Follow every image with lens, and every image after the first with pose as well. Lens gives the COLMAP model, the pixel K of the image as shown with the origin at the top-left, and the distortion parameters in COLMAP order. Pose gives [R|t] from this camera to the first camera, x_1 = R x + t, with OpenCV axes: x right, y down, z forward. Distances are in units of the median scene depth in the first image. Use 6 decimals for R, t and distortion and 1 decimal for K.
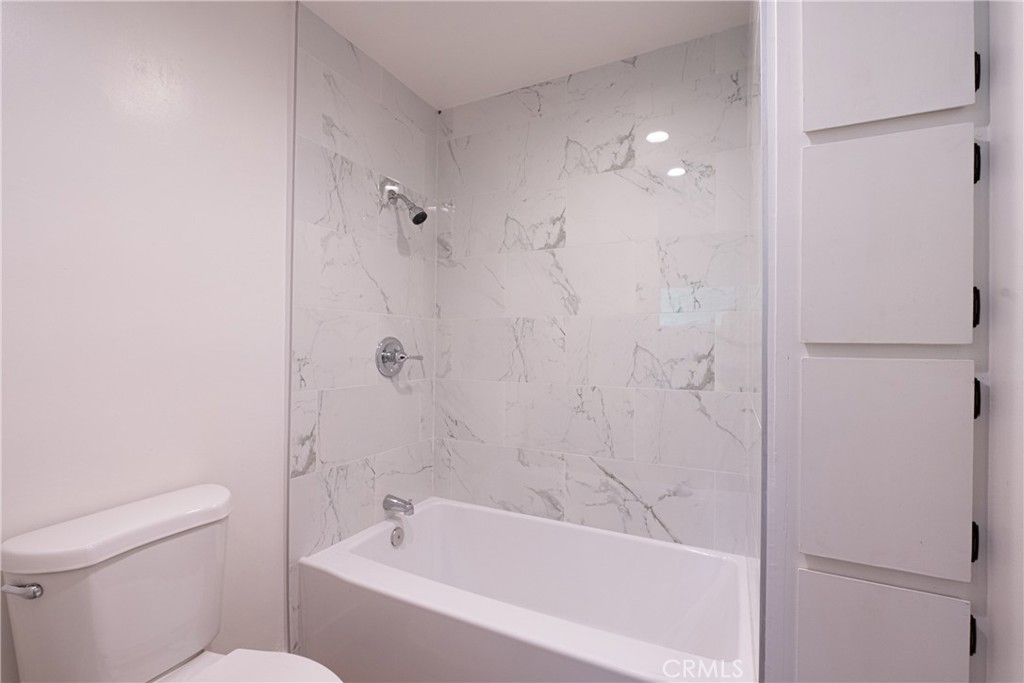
lens RADIAL K [[461.2, 0, 513.5], [0, 461.2, 343.5], [0, 0, 1]] dist [0.003698, 0.000827]
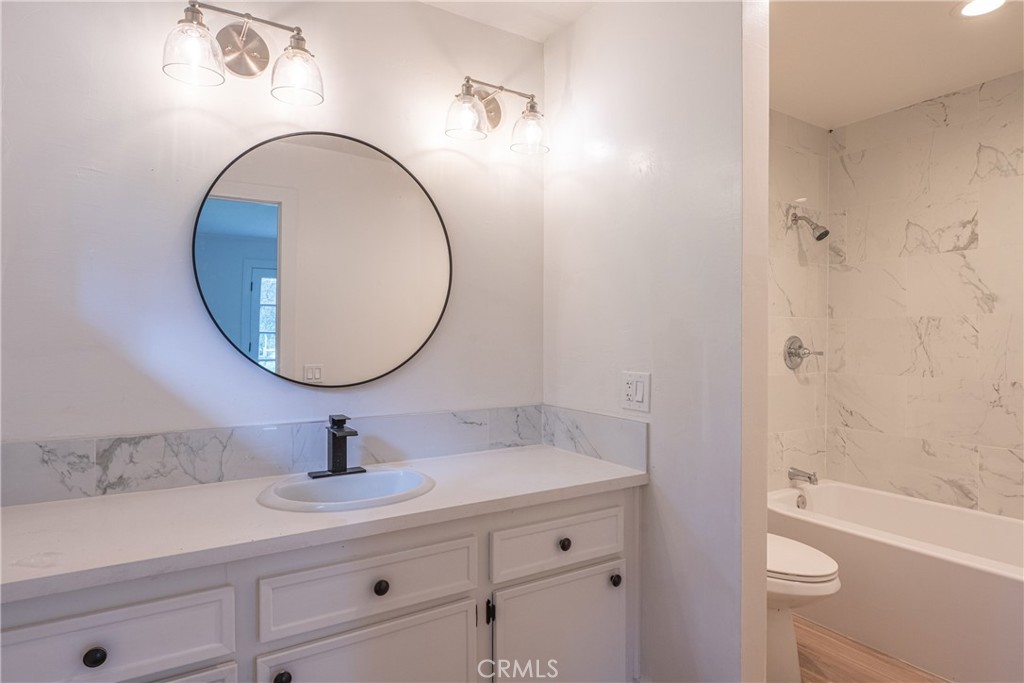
lens RADIAL K [[576.2, 0, 515.1], [0, 576.2, 340.4], [0, 0, 1]] dist [-0.002682, -0.000923]
pose [[0.855760, -0.004643, -0.517352, -0.109969], [0.004487, 0.999989, -0.001552, -0.003089], [0.517353, -0.000994, 0.855771, -0.645165]]
